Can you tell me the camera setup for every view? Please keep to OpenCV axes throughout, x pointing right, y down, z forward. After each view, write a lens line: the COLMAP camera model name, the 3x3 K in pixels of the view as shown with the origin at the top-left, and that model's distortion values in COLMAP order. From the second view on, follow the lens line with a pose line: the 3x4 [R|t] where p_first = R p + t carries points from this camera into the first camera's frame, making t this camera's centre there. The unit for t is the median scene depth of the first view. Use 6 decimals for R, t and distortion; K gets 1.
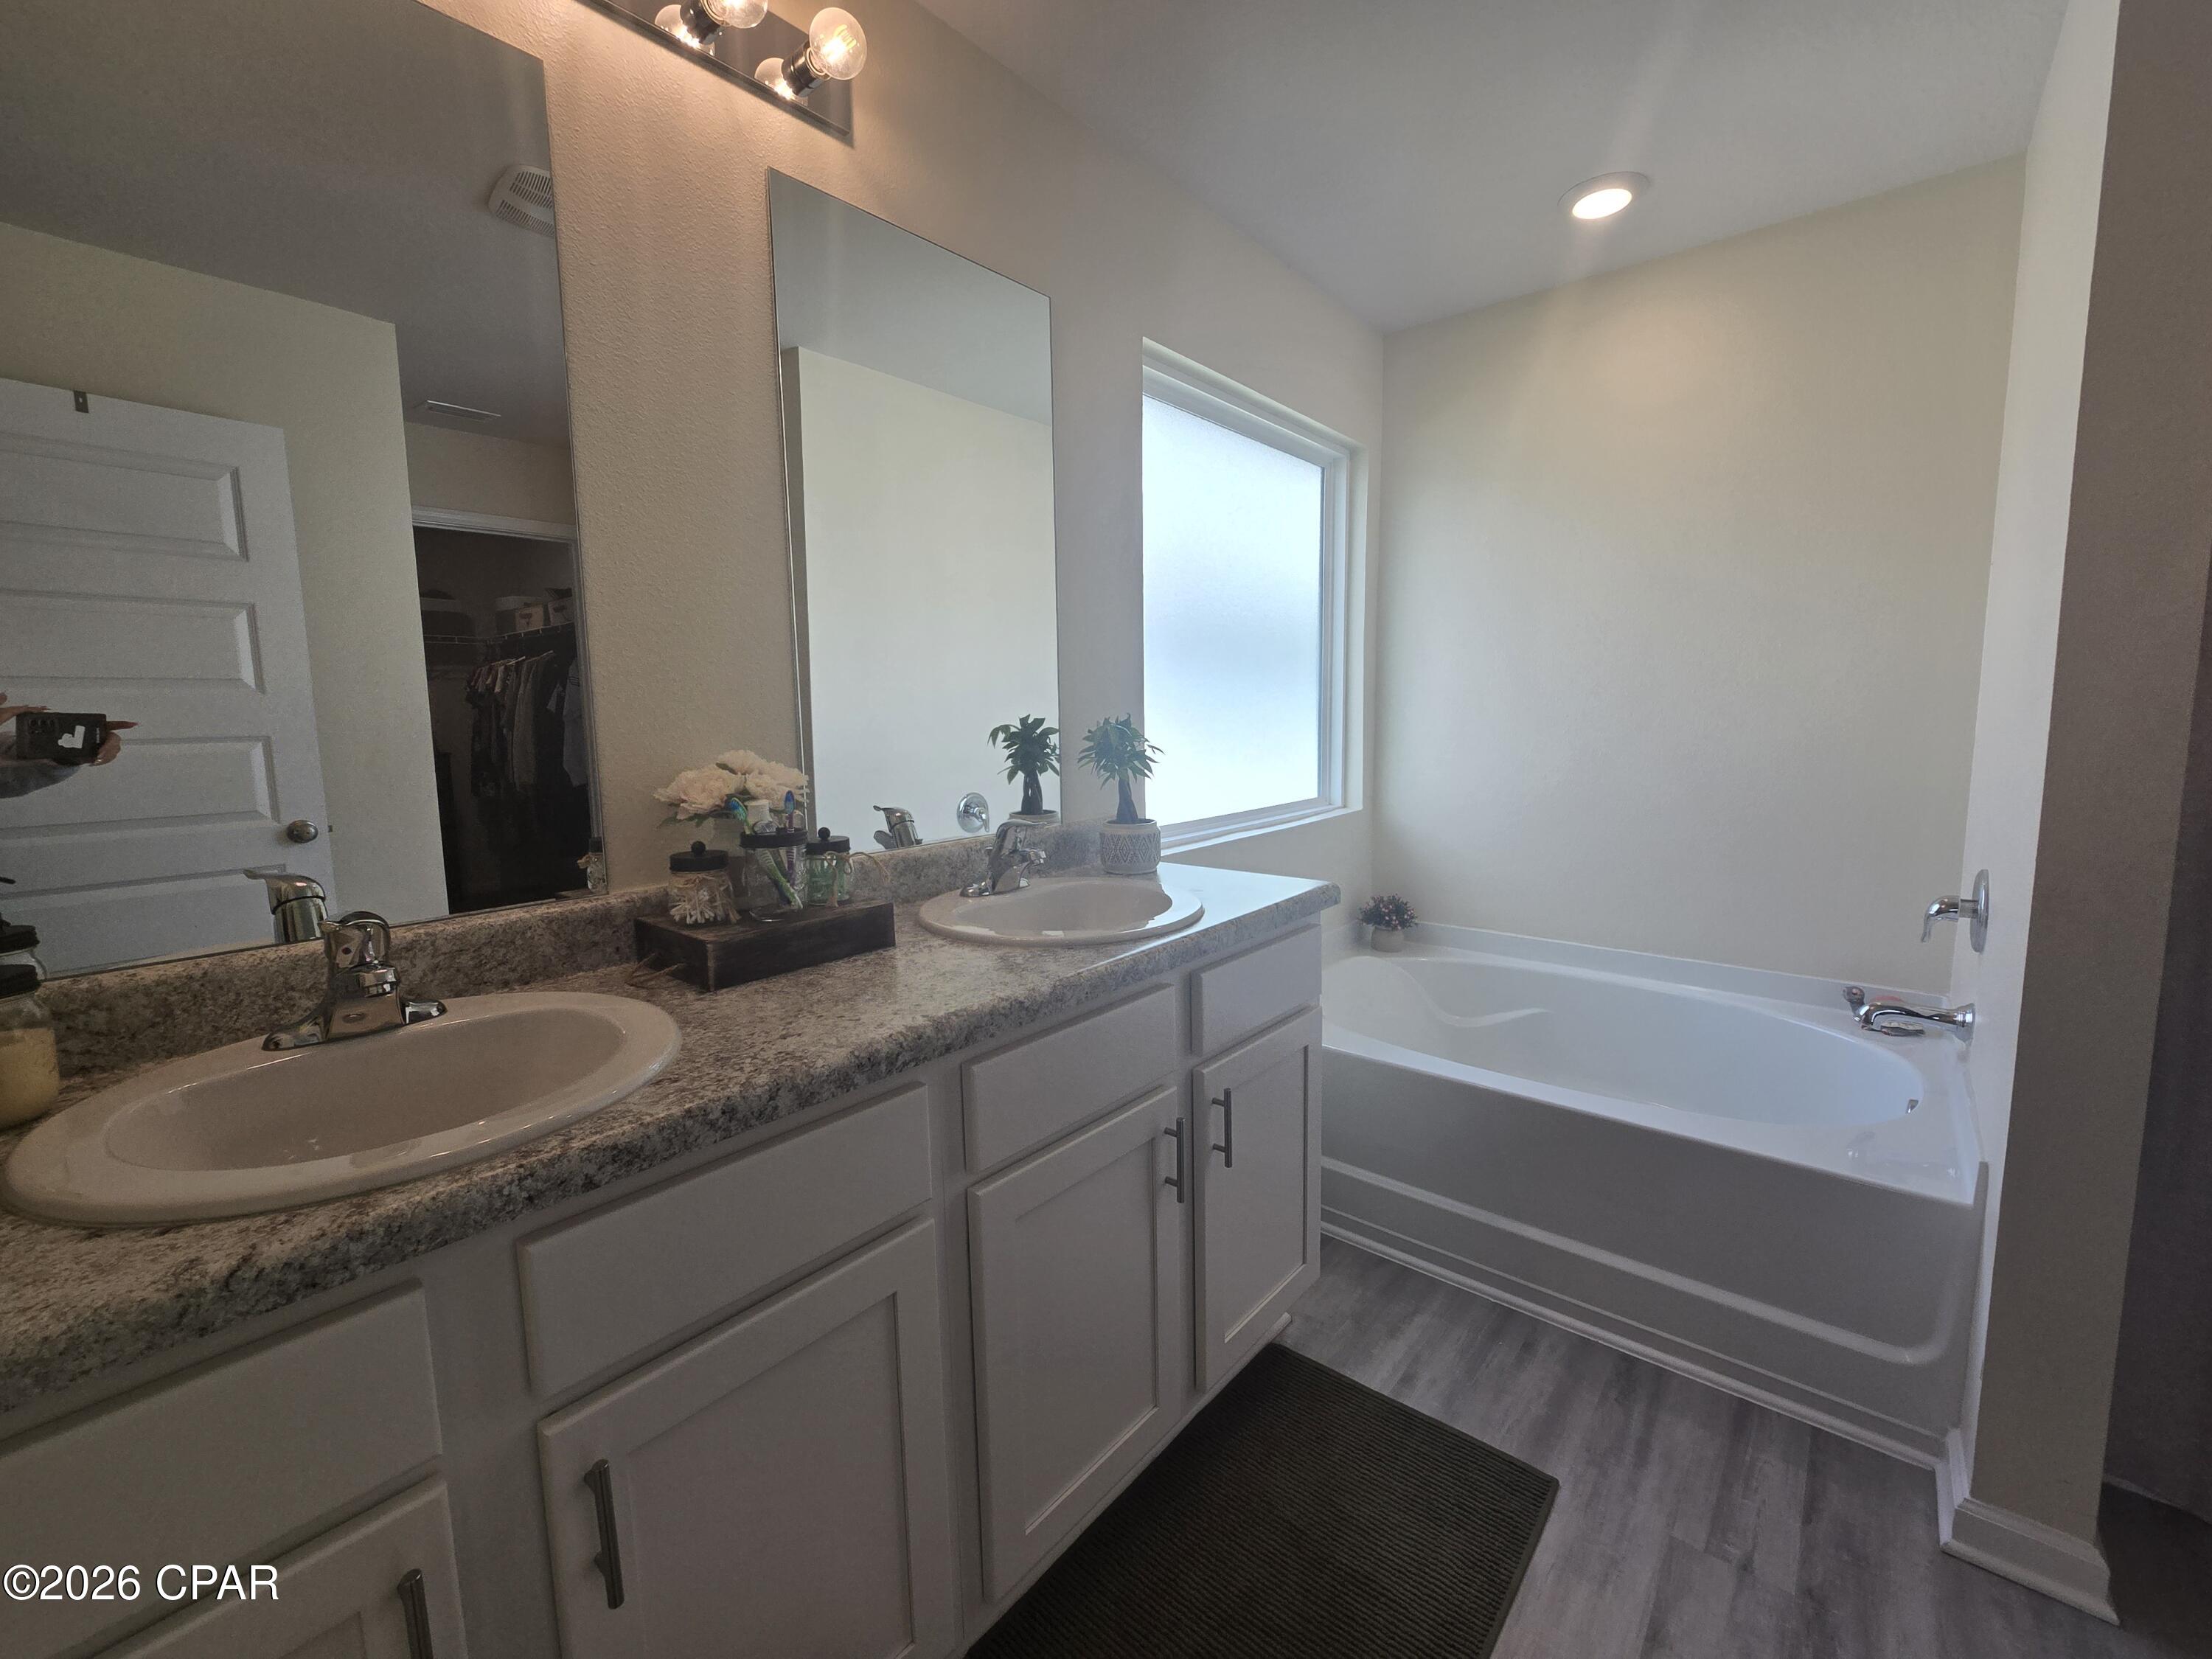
lens RADIAL K [[908.5, 0, 1107.3], [0, 908.5, 815.4], [0, 0, 1]] dist [-0.005205, 0.000814]
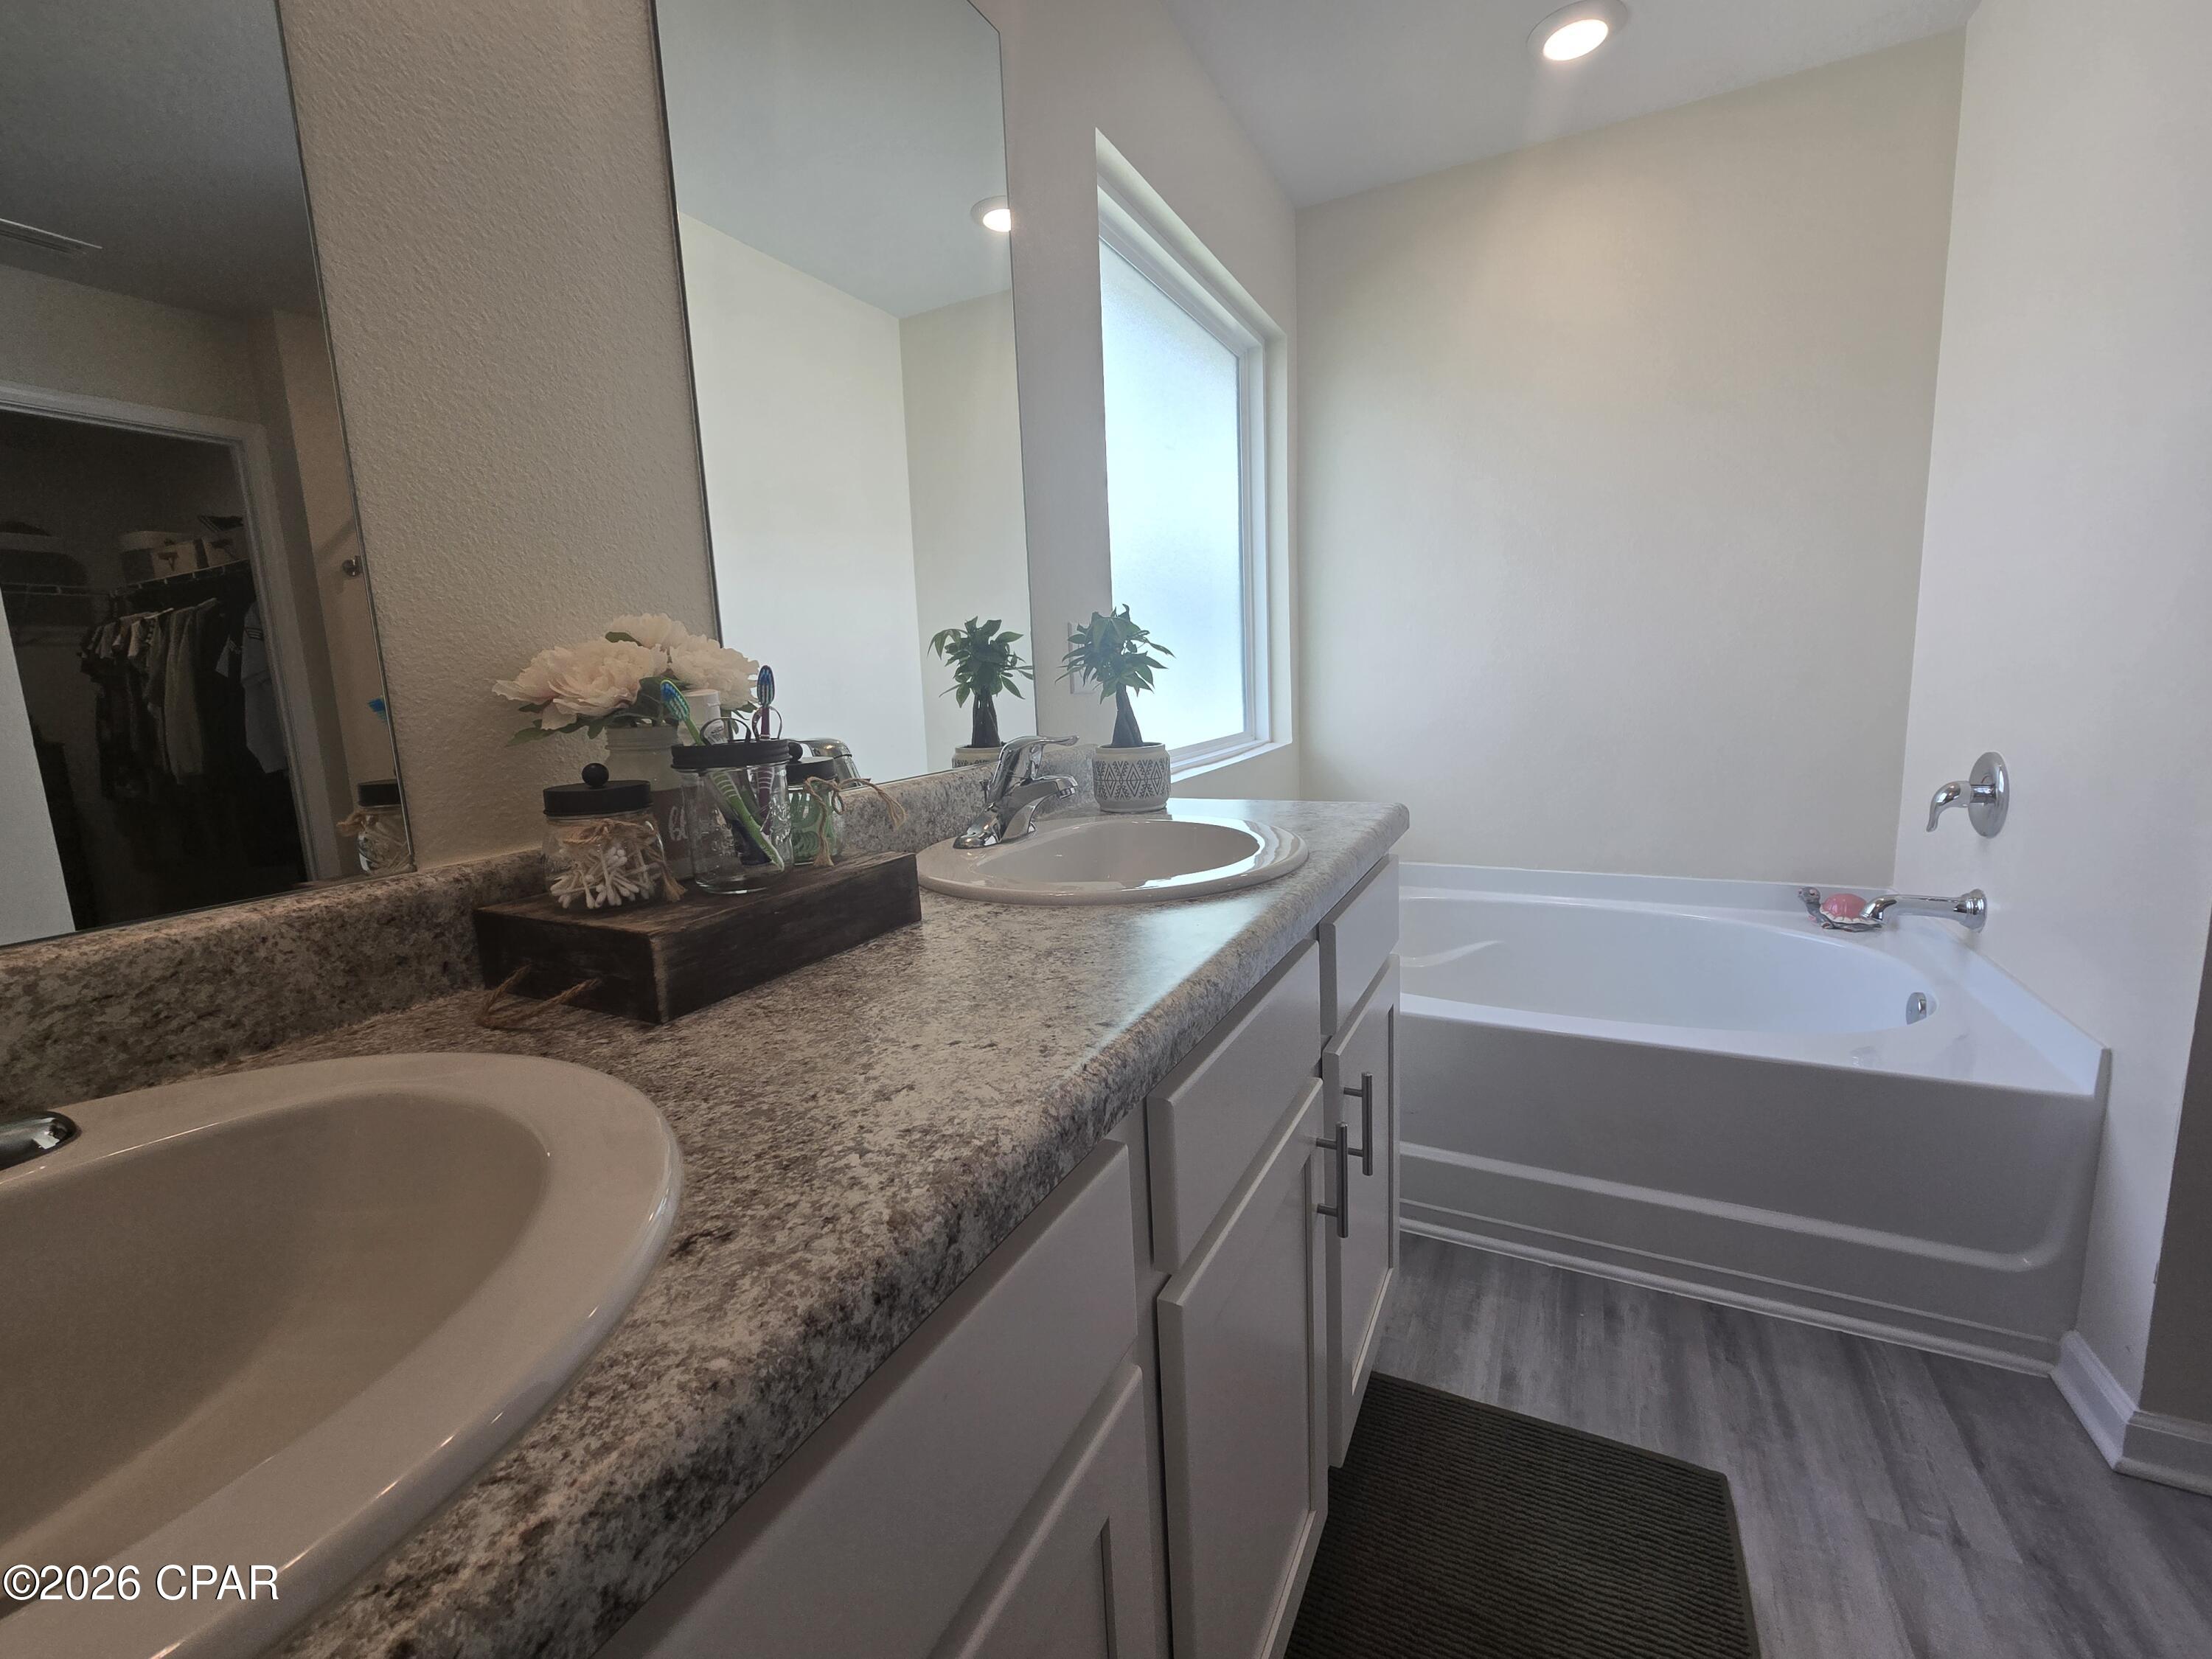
lens RADIAL K [[908.5, 0, 1107.3], [0, 908.5, 815.4], [0, 0, 1]] dist [-0.005205, 0.000814]
pose [[0.973017, -0.061596, 0.222358, -0.255948], [0.054986, 0.997845, 0.035801, 0.055889], [-0.224084, -0.022609, 0.974308, 0.358978]]
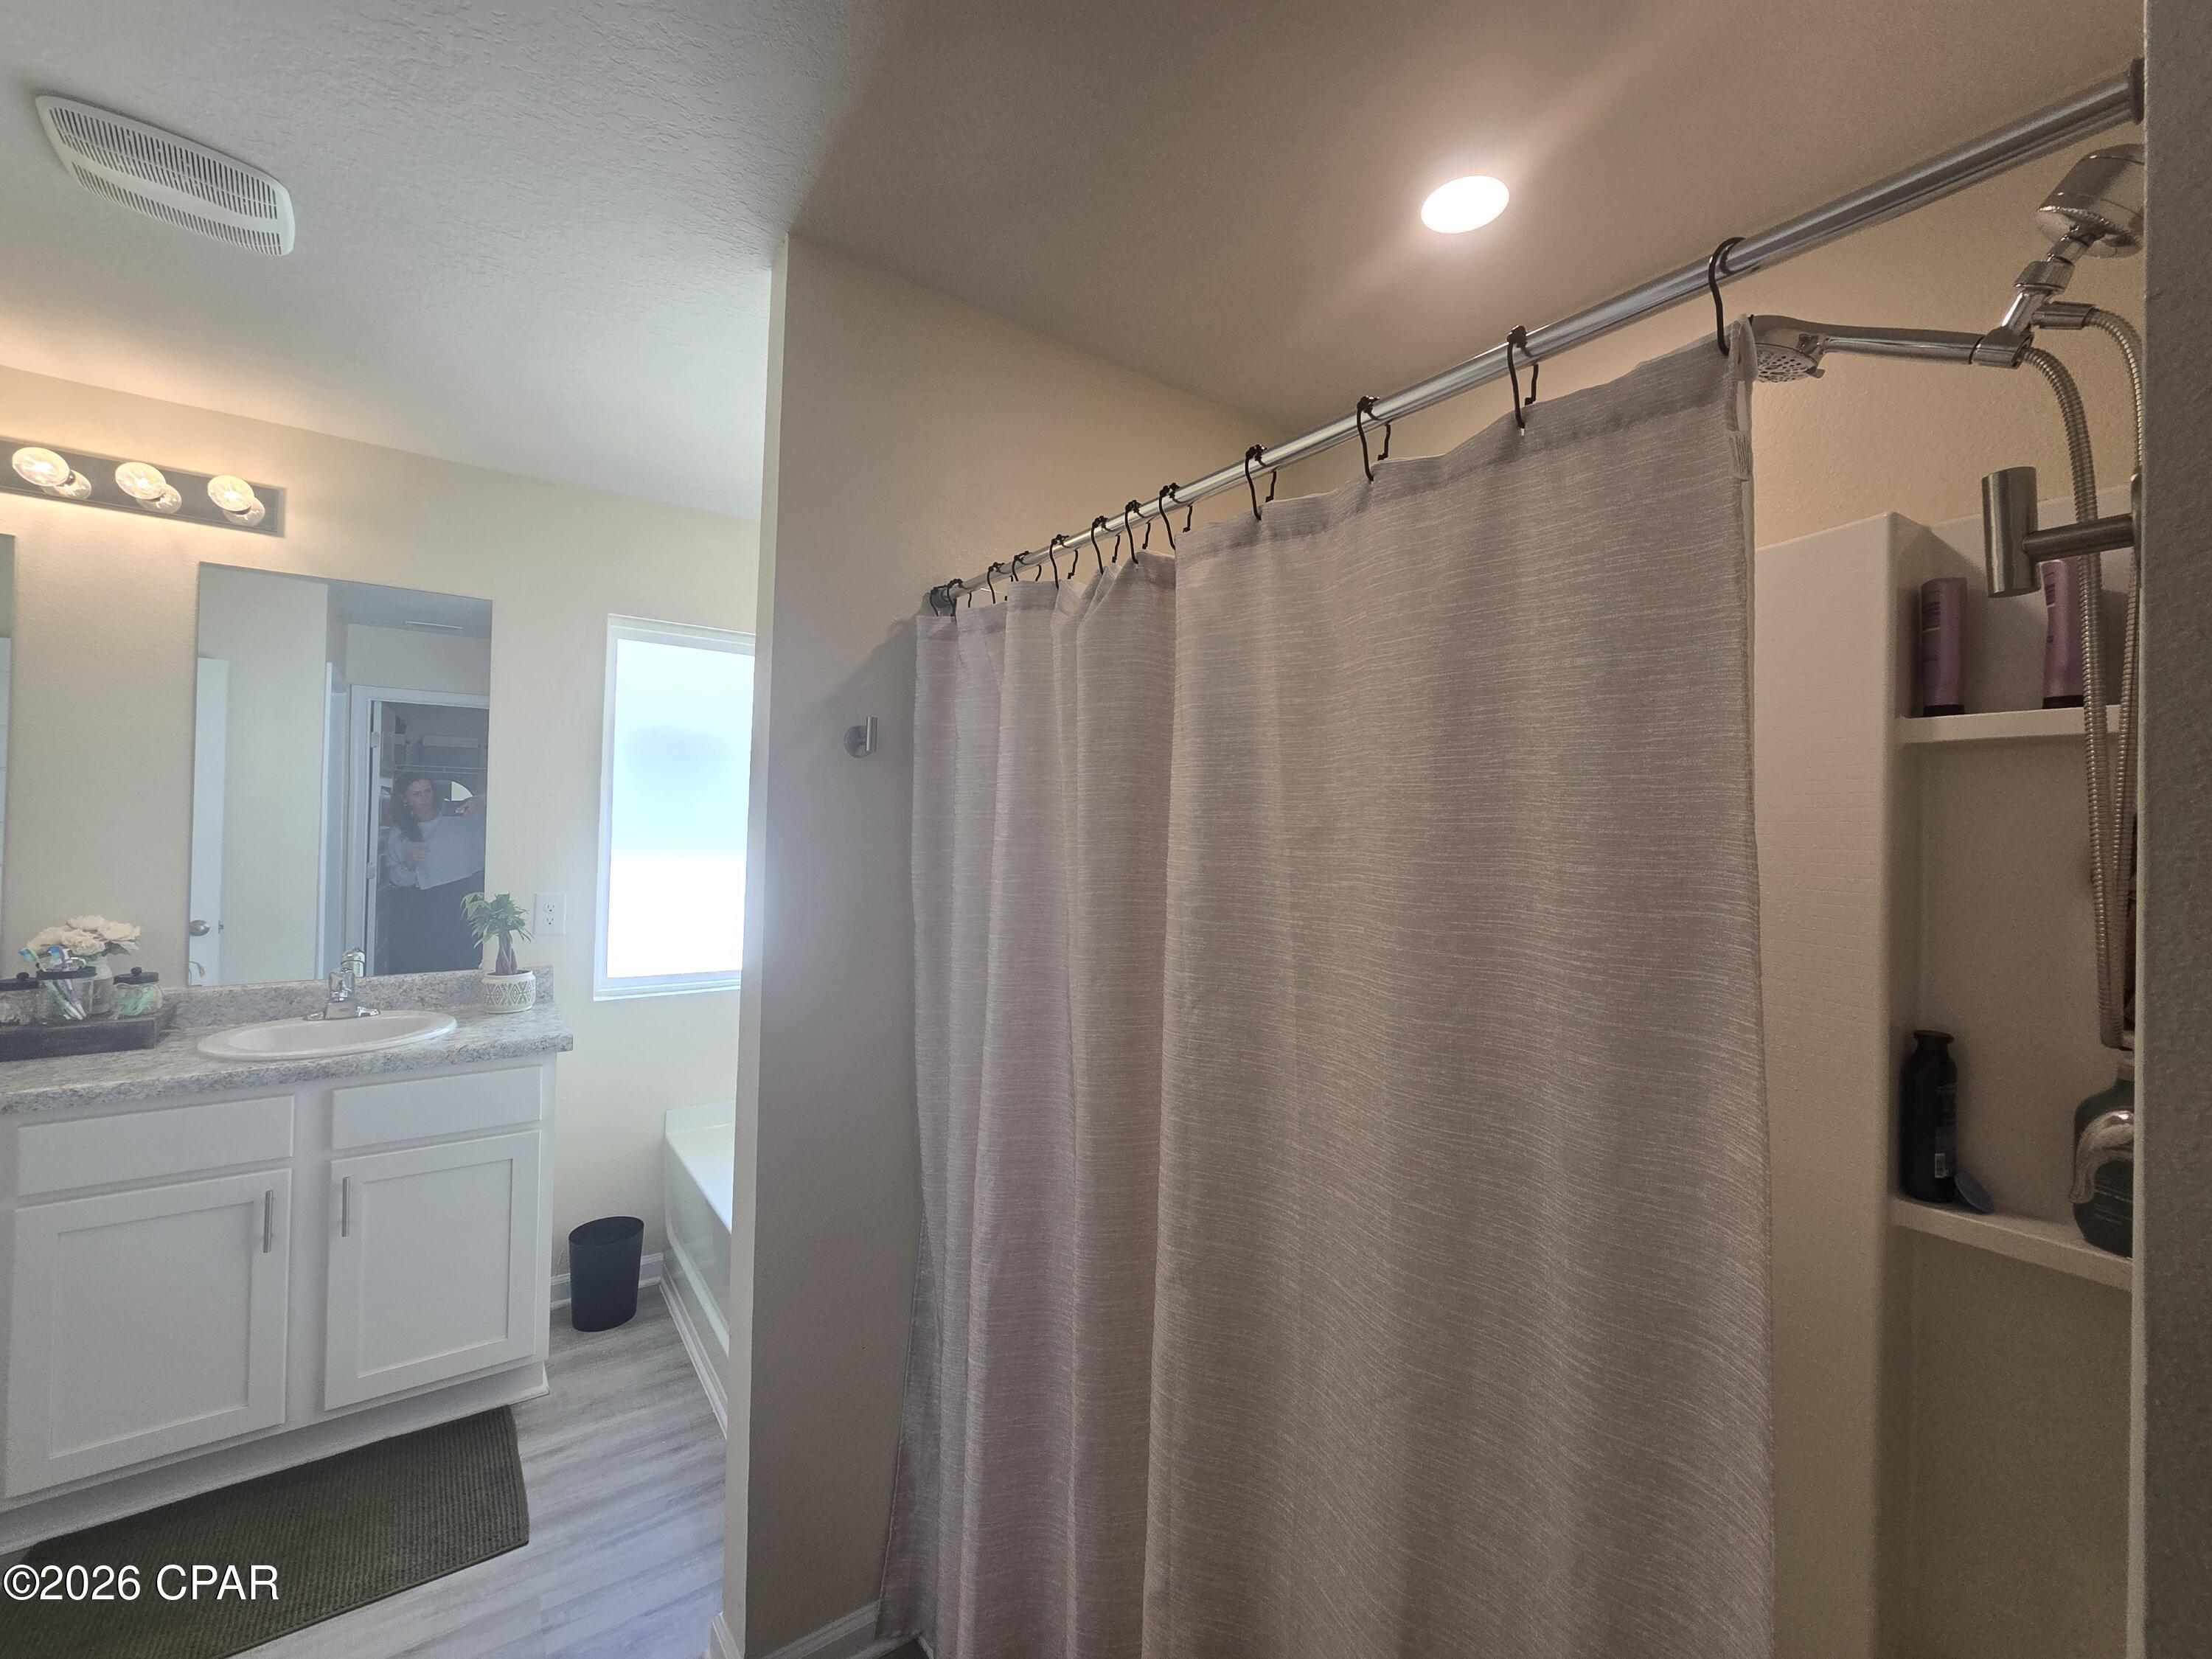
lens RADIAL K [[908.5, 0, 1107.3], [0, 908.5, 815.4], [0, 0, 1]] dist [-0.005205, 0.000814]
pose [[0.973555, 0.040443, -0.224846, 1.740419], [-0.068723, 0.990464, -0.119407, -0.184368], [0.217873, 0.131701, 0.967050, -0.185186]]
